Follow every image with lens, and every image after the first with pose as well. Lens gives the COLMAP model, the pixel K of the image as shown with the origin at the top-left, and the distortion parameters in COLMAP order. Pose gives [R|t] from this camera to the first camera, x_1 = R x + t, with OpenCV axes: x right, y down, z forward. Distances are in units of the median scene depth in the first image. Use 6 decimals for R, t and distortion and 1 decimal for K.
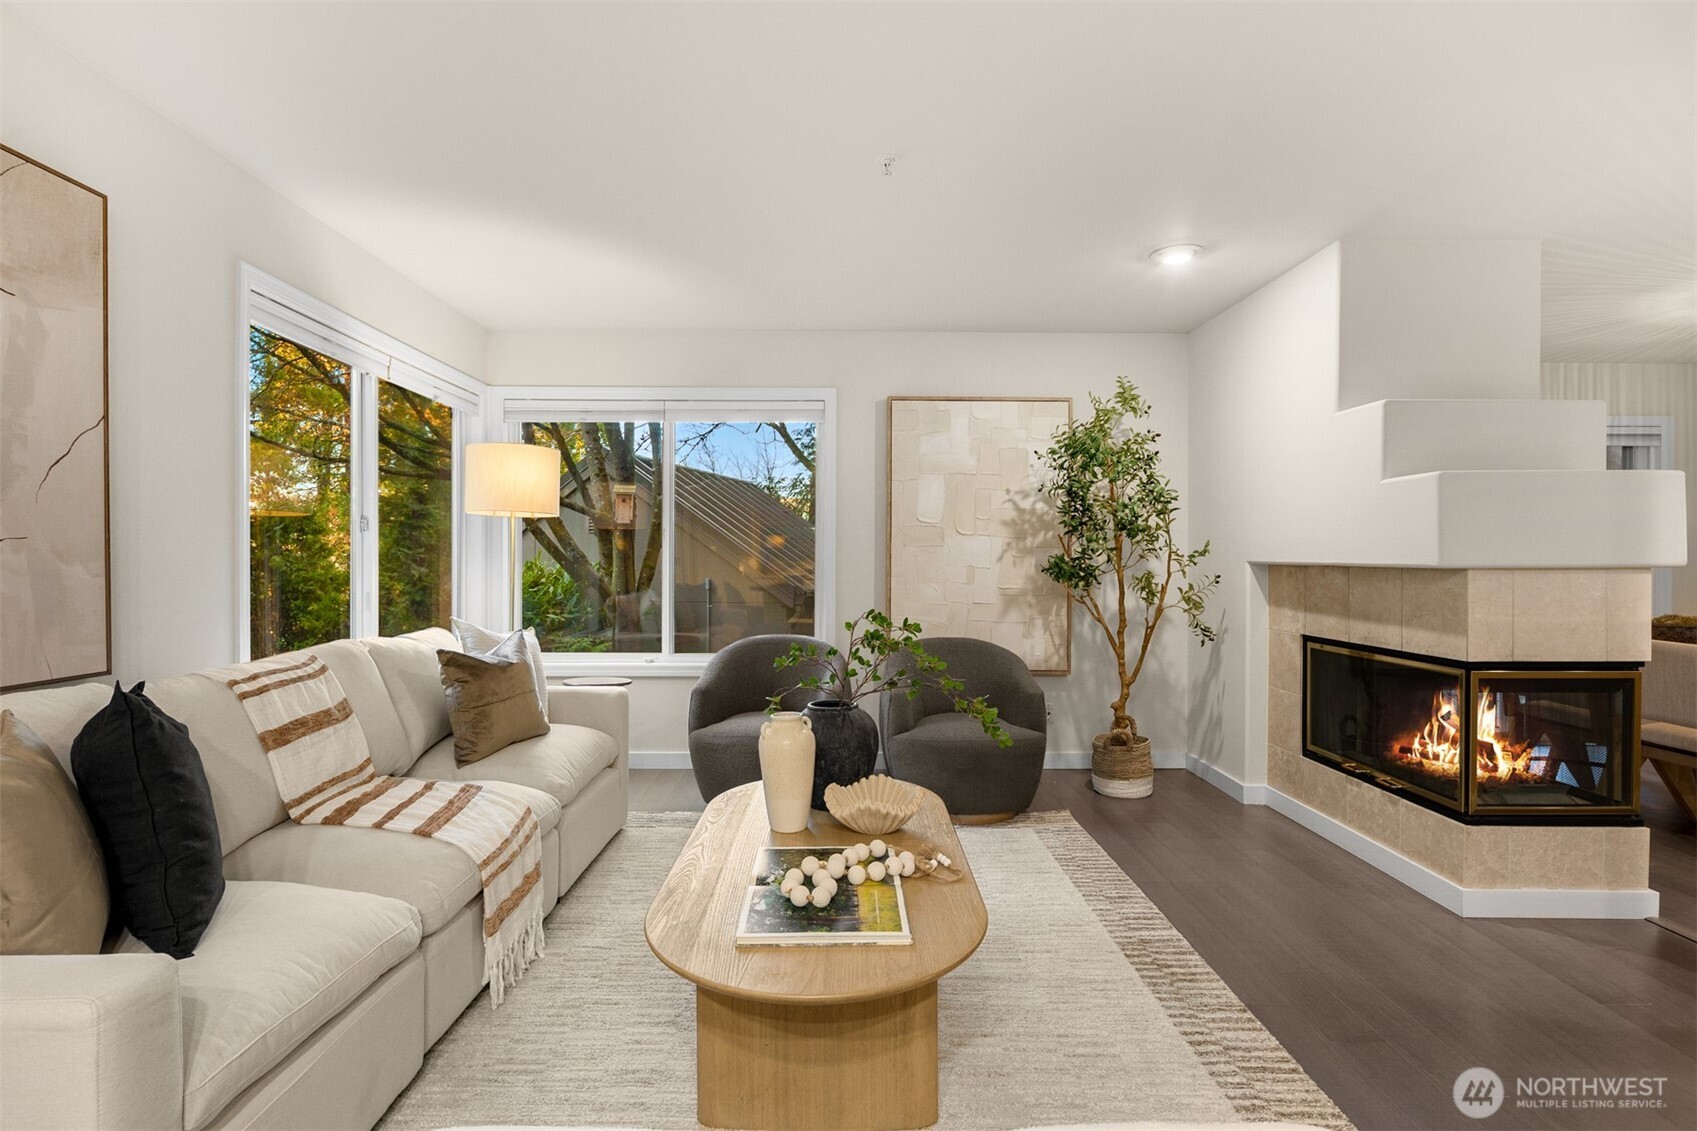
lens RADIAL K [[819.9, 0, 841.6], [0, 819.9, 561.9], [0, 0, 1]] dist [-0.000210, -0.000237]
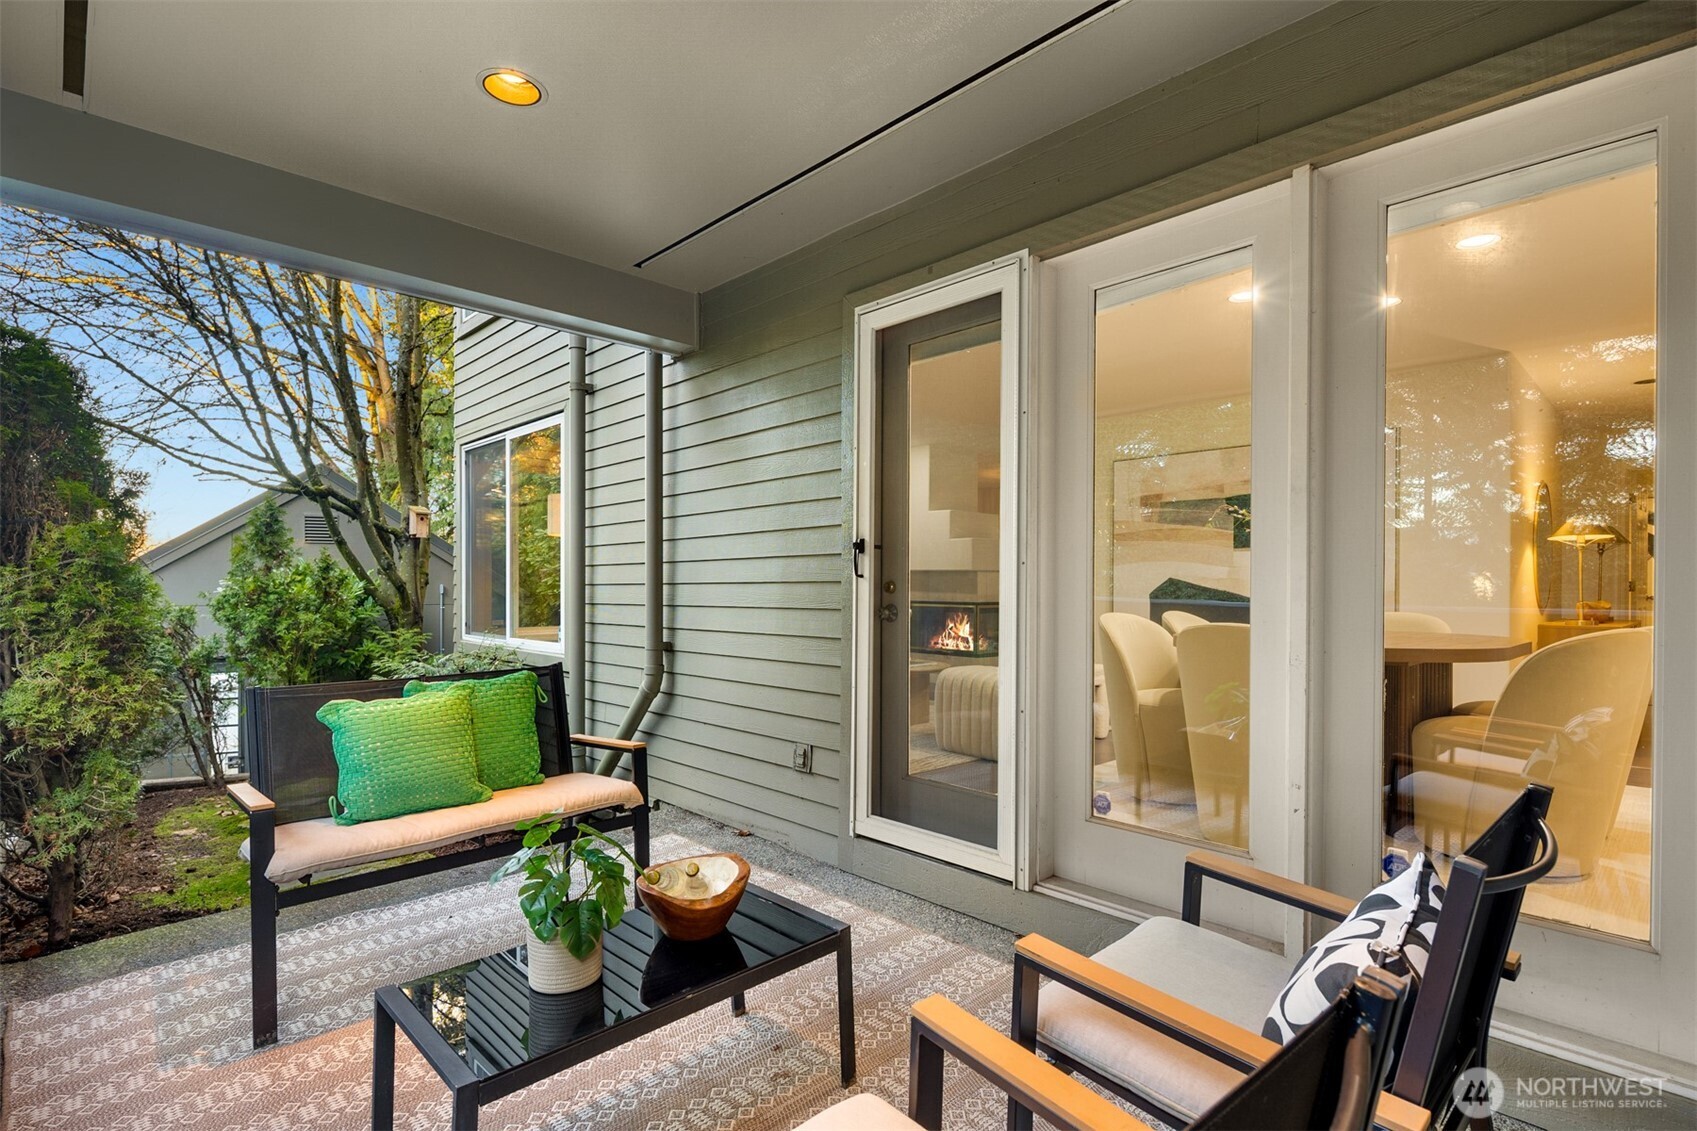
lens RADIAL K [[817.1, 0, 845.6], [0, 817.1, 591.6], [0, 0, 1]] dist [0.004998, 0.000565]
pose [[0.727555, -0.003600, 0.686040, -1.051026], [-0.000735, 0.999982, 0.006027, 0.042092], [-0.686049, -0.004889, 0.727539, -0.538752]]
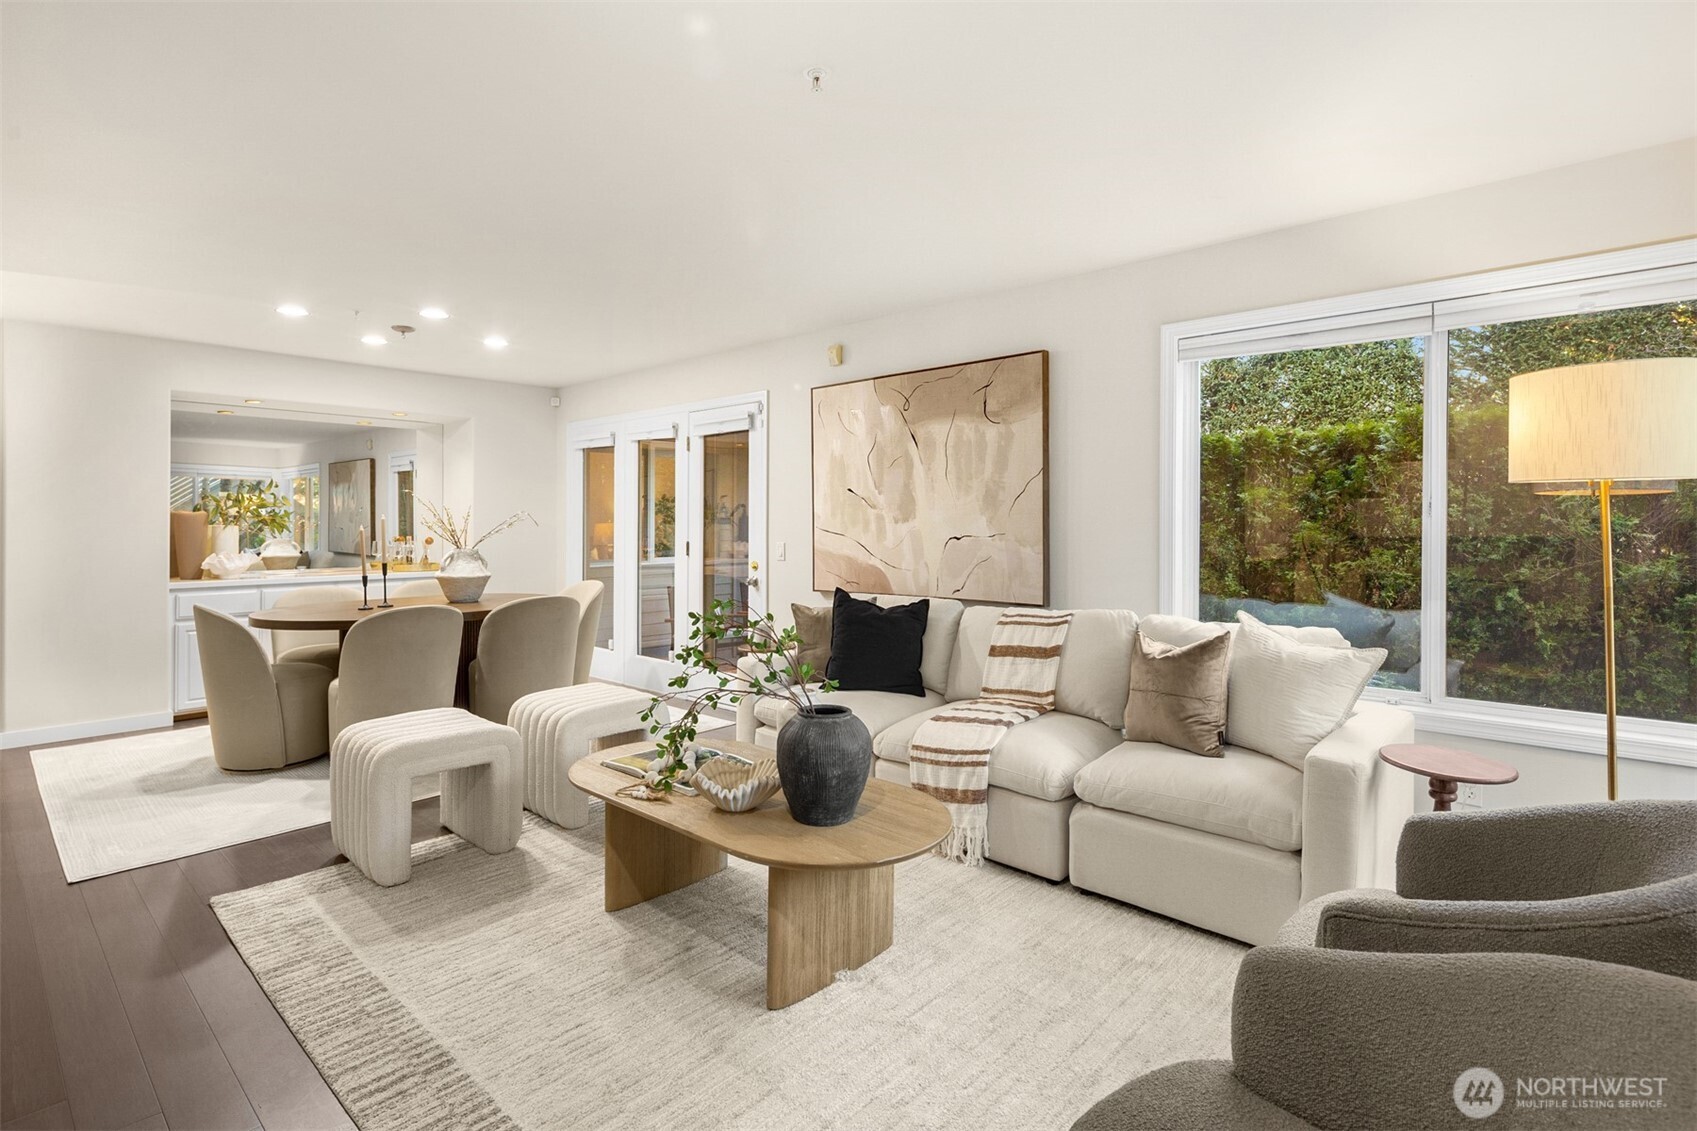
lens RADIAL K [[819.9, 0, 837.6], [0, 819.9, 516.6], [0, 0, 1]] dist [-0.000210, -0.000237]
pose [[-0.675686, -0.005444, -0.737169, 0.412932], [-0.001271, 0.999980, -0.006220, -0.027542], [0.737188, -0.003266, -0.675680, 0.986373]]
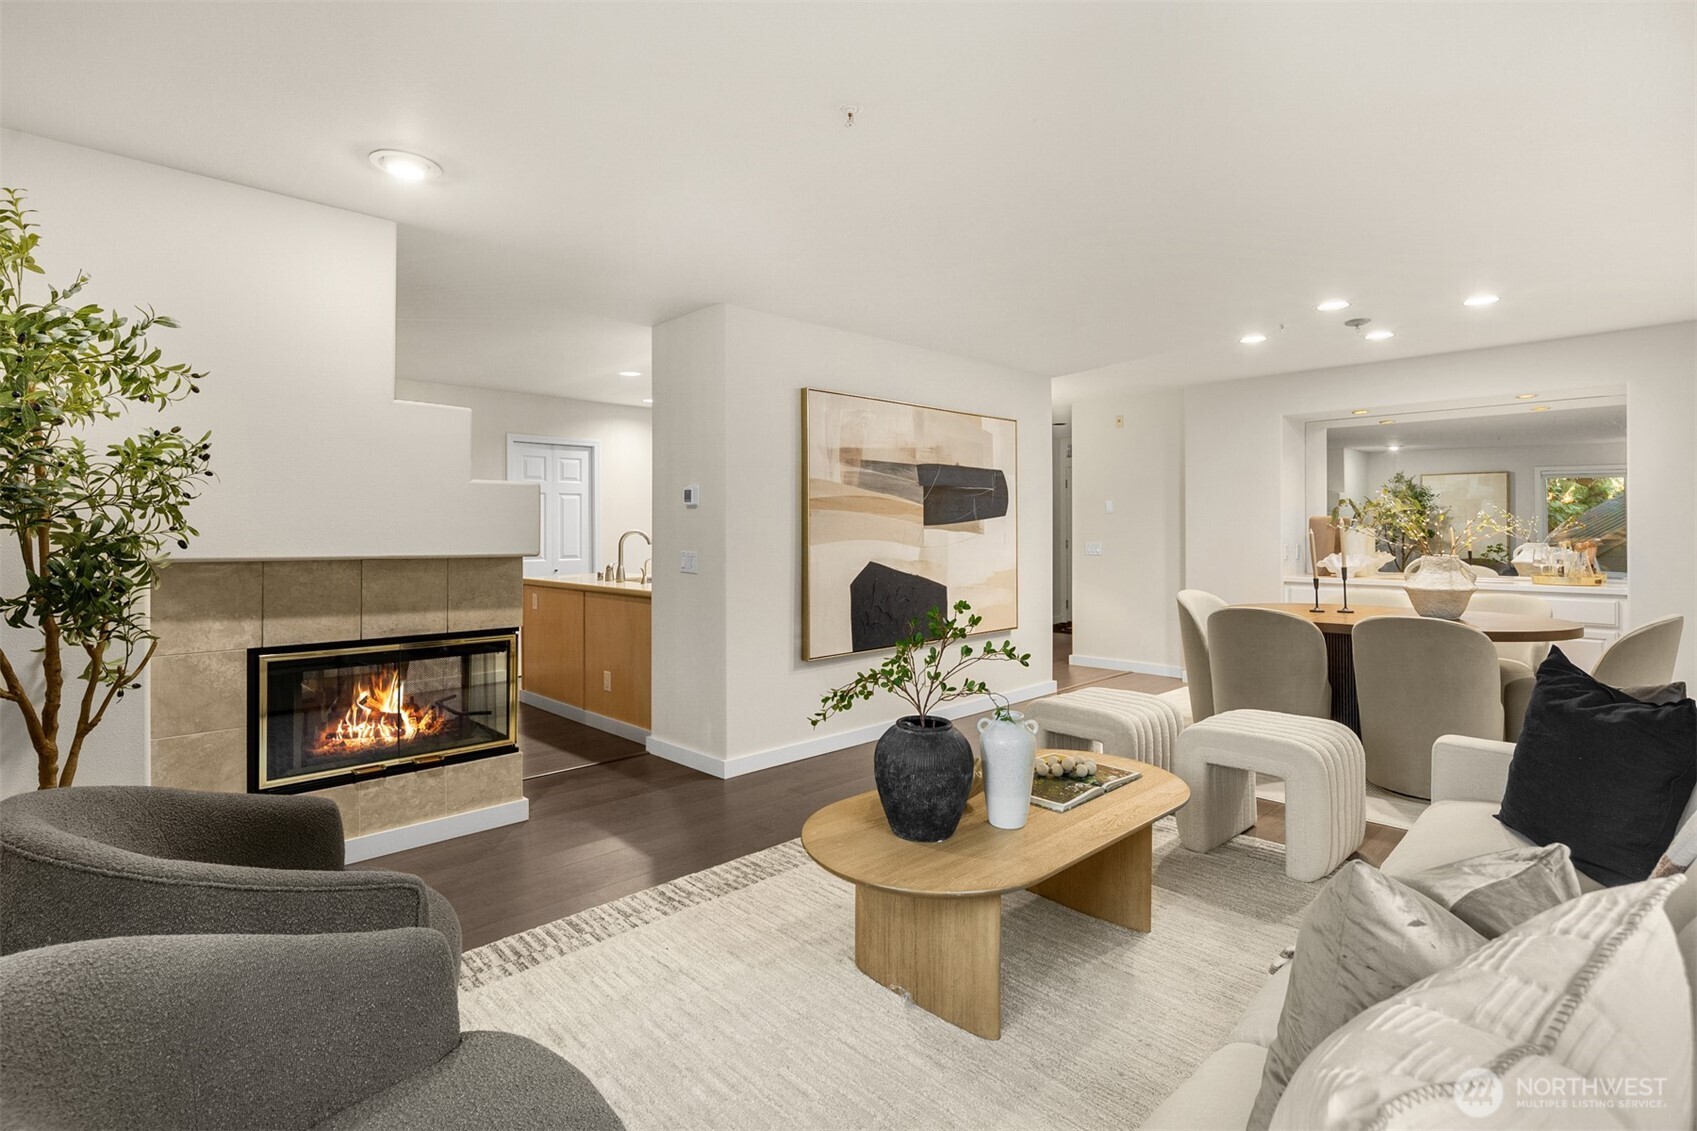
lens RADIAL K [[819.9, 0, 837.6], [0, 819.9, 529.7], [0, 0, 1]] dist [-0.000210, -0.000237]
pose [[-0.679234, -0.001656, 0.733920, -0.364558], [0.001470, 0.999992, 0.003617, -0.025748], [-0.733920, 0.003535, -0.679226, 1.006725]]
